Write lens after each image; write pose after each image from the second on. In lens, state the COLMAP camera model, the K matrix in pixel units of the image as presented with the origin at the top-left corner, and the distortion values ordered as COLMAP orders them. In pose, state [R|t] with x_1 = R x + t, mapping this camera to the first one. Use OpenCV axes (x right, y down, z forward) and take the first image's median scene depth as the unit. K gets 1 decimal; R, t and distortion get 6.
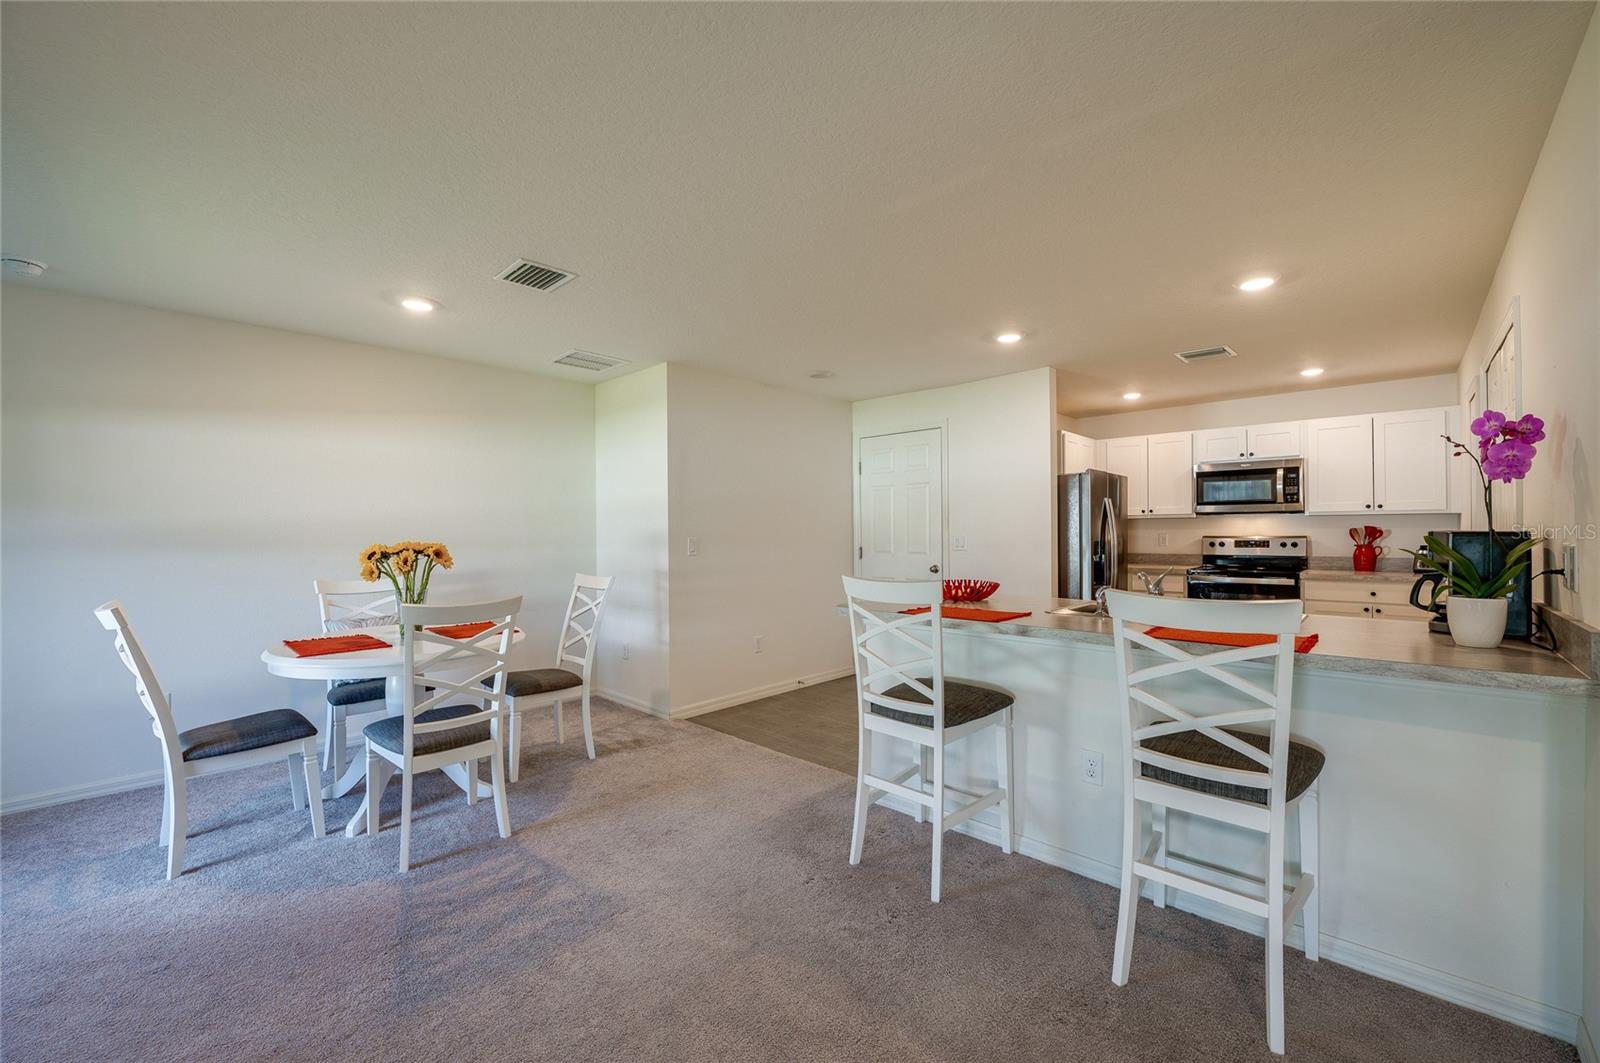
lens RADIAL K [[639.2, 0, 820.6], [0, 639.2, 530.5], [0, 0, 1]] dist [-0.020847, 0.000095]
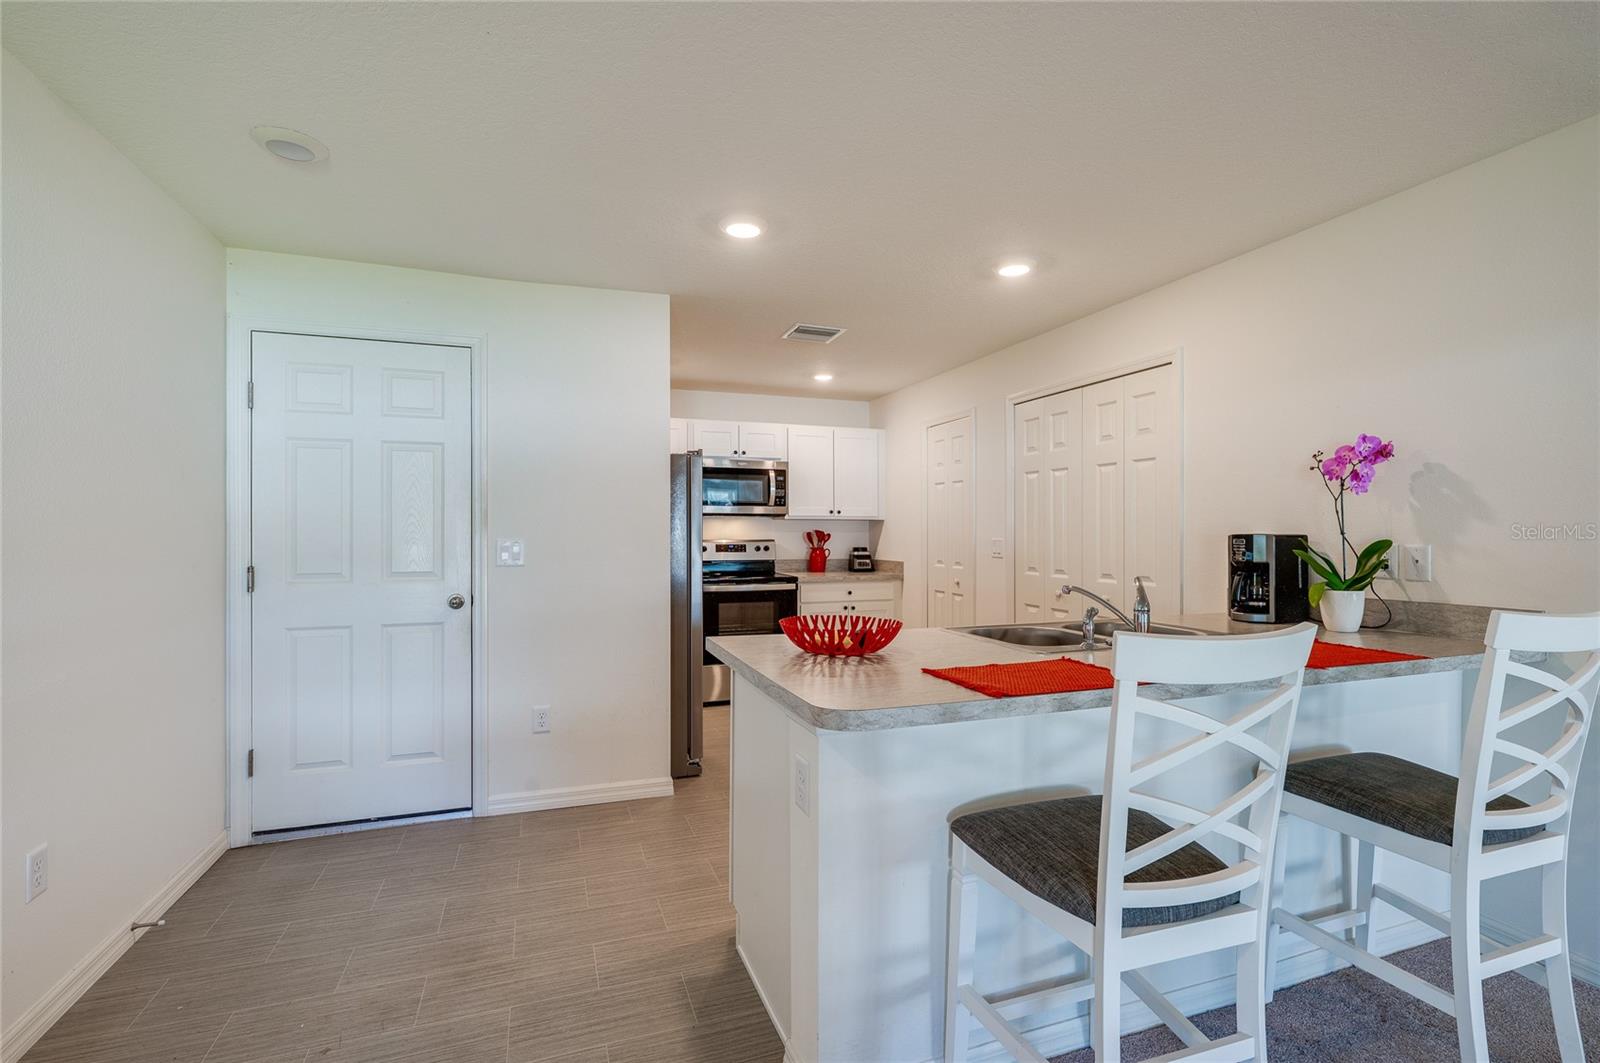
lens RADIAL K [[712.1, 0, 800.0], [0, 712.1, 531.5], [0, 0, 1]] dist [-0.003388, -0.000345]
pose [[0.475641, 0.006890, 0.879613, -0.219029], [-0.004204, 0.999976, -0.005559, 0.002046], [-0.879629, -0.001054, 0.475658, 0.440968]]
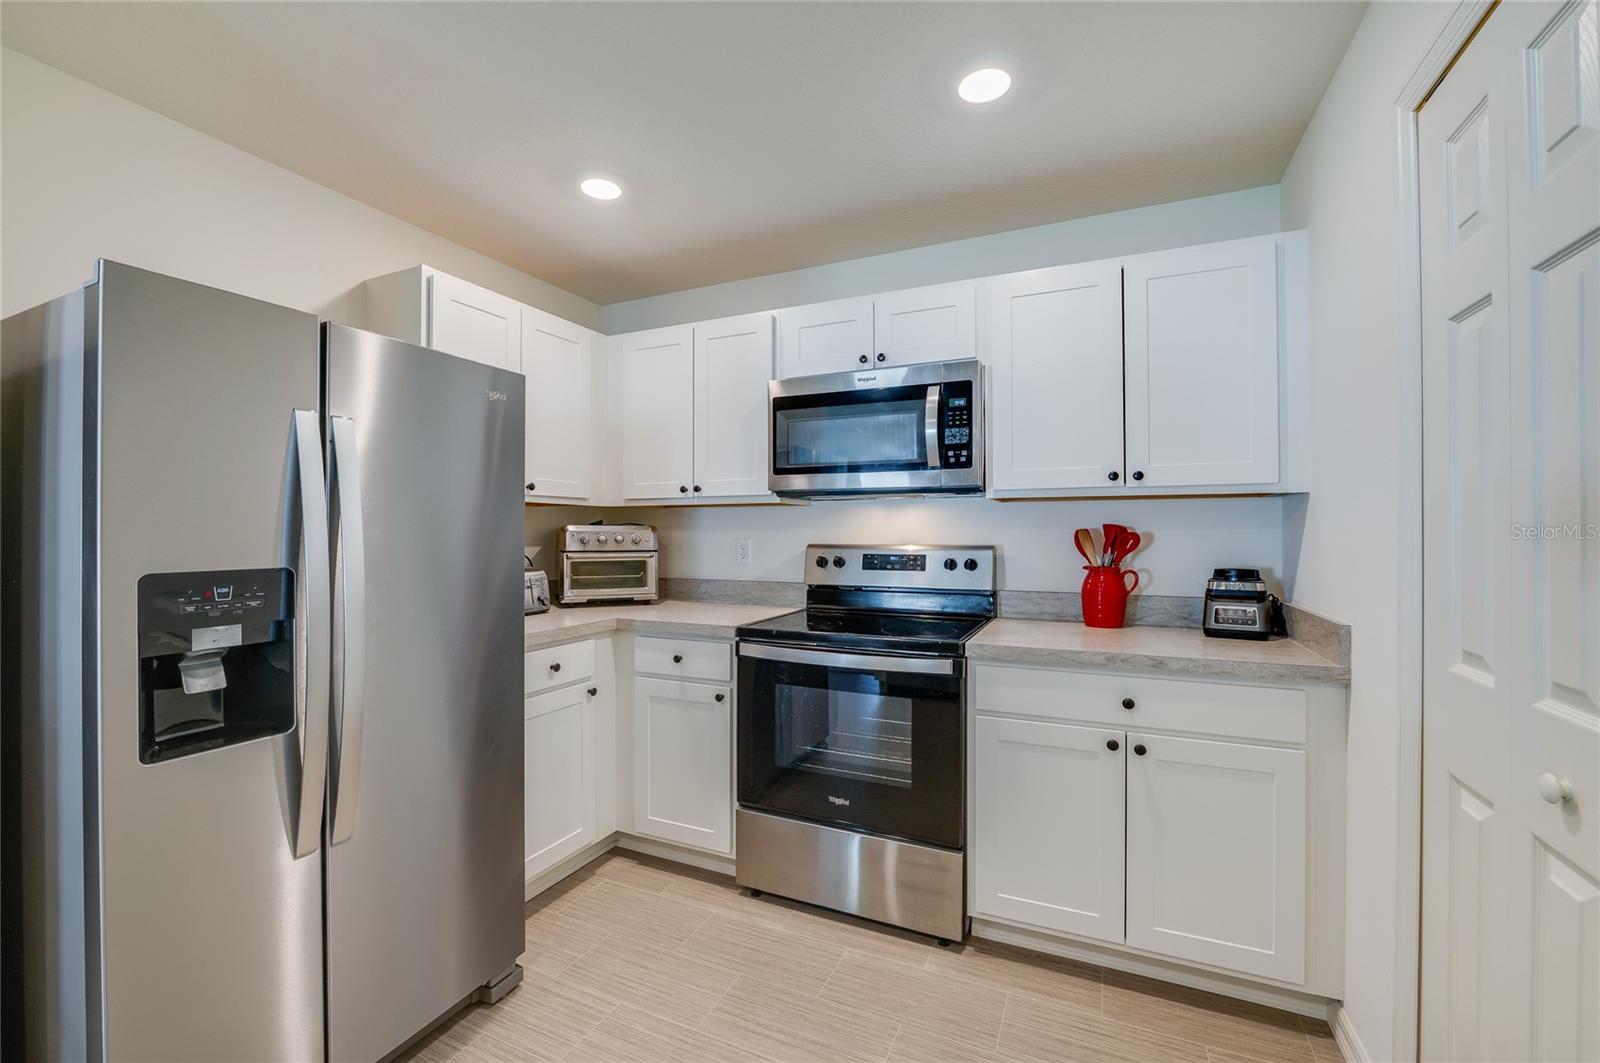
lens RADIAL K [[648.6, 0, 794.6], [0, 648.6, 529.6], [0, 0, 1]] dist [-0.009172, 0.000107]
pose [[0.958069, 0.005259, 0.286490, 0.518032], [-0.004630, 0.999985, -0.002872, -0.000952], [-0.286501, 0.001425, 0.958079, 0.617145]]
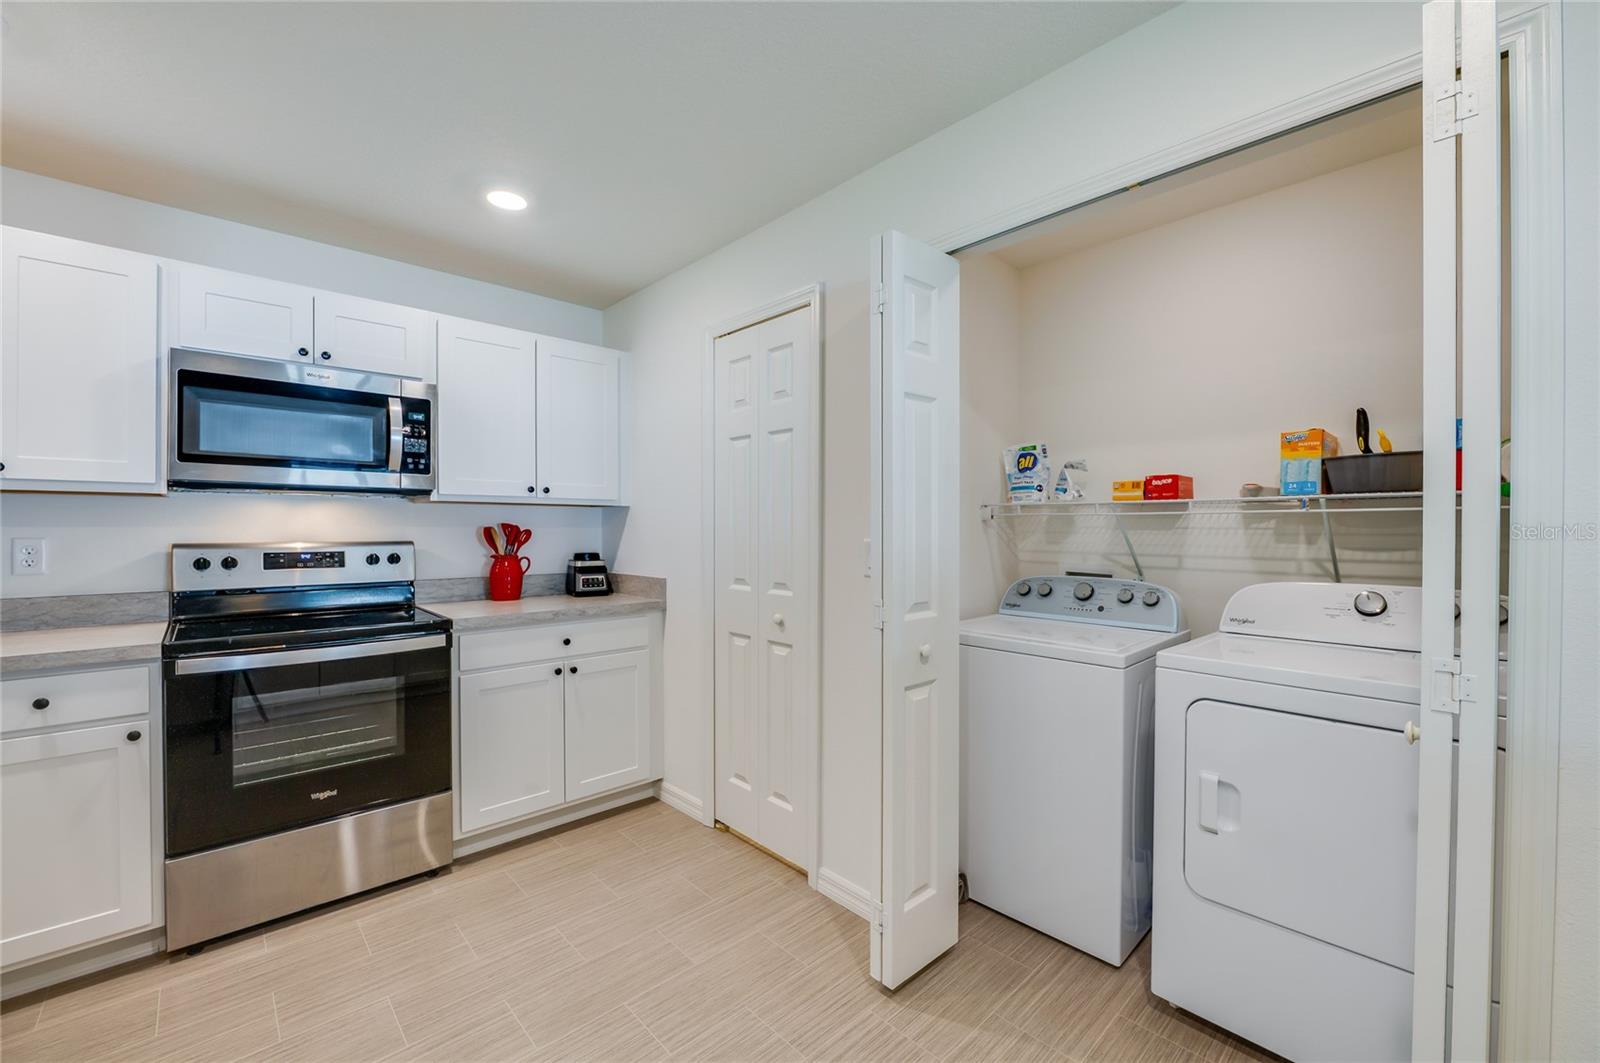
lens RADIAL K [[648.6, 0, 794.6], [0, 648.6, 529.6], [0, 0, 1]] dist [-0.009172, 0.000107]
pose [[0.096769, 0.003511, 0.995301, 0.281233], [-0.002003, 0.999992, -0.003333, 0.000329], [-0.995305, -0.001671, 0.096775, 0.662144]]
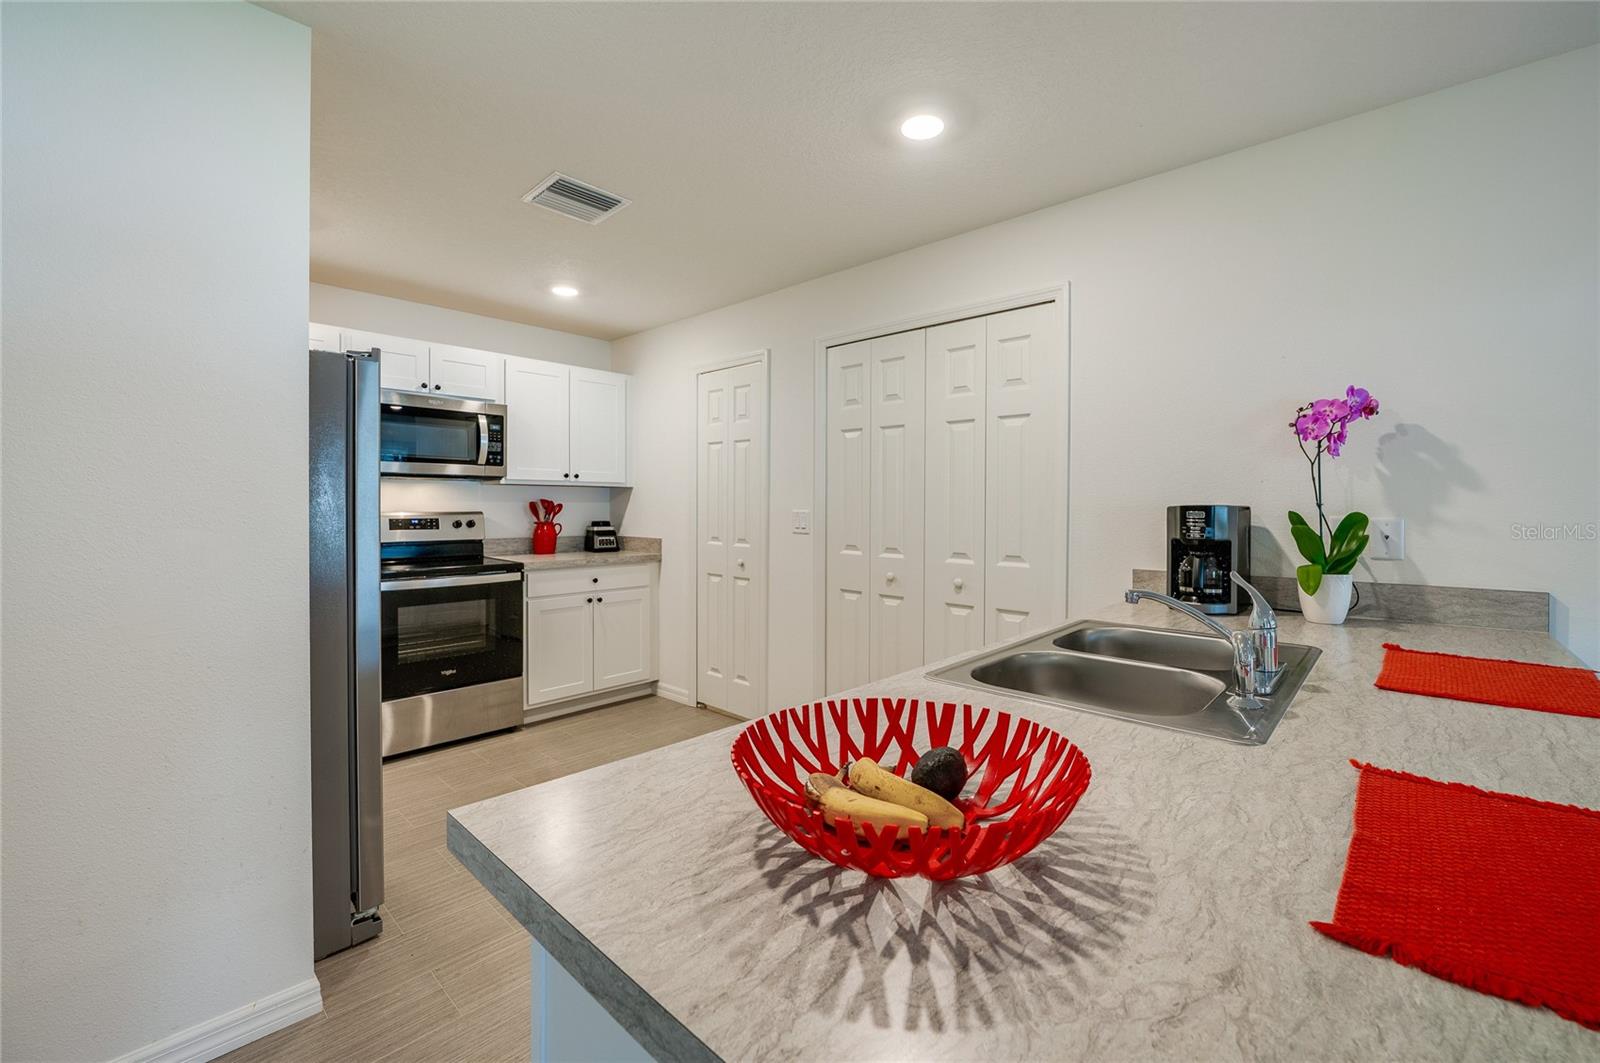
lens RADIAL K [[655.9, 0, 821.4], [0, 655.9, 508.2], [0, 0, 1]] dist [-0.012526, -0.000143]
pose [[0.005031, -0.000882, 0.999987, 0.007298], [-0.004835, 0.999988, 0.000906, 0.002157], [-0.999976, -0.004840, 0.005027, 0.624234]]
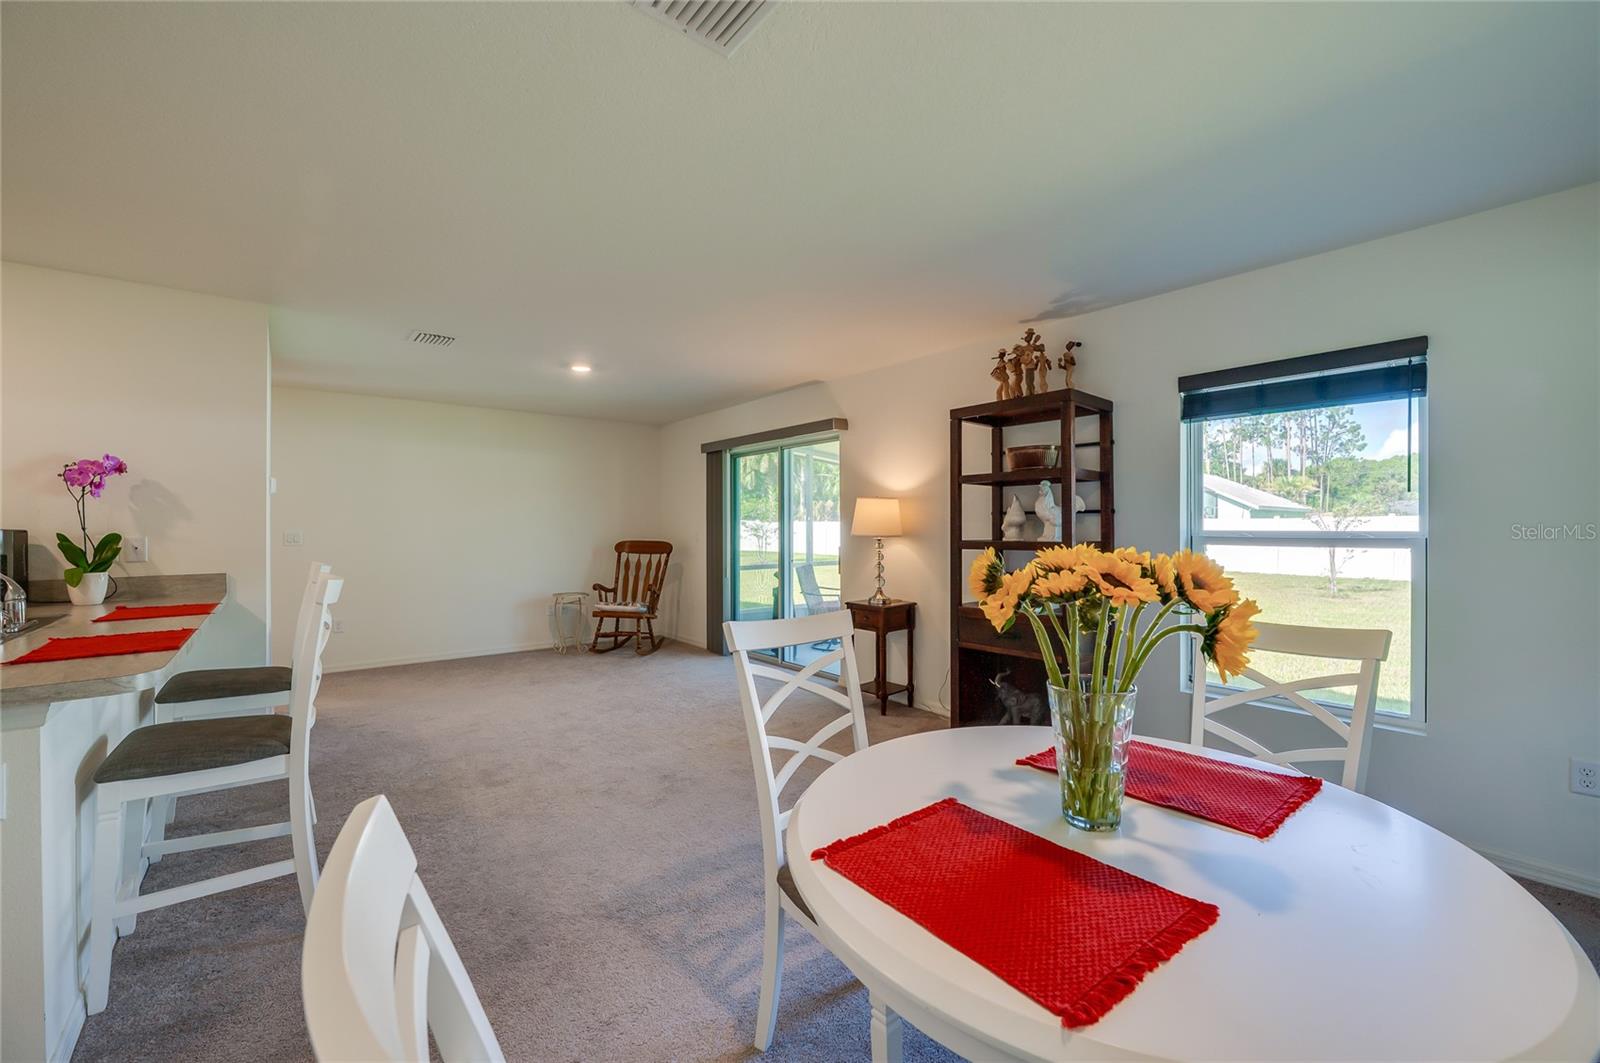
lens RADIAL K [[648.6, 0, 794.6], [0, 648.6, 529.6], [0, 0, 1]] dist [-0.009172, 0.000107]
pose [[-0.985743, 0.004520, 0.168196, -0.316388], [0.004855, 0.999987, 0.001582, 0.002125], [-0.168187, 0.002376, -0.985752, 0.784715]]
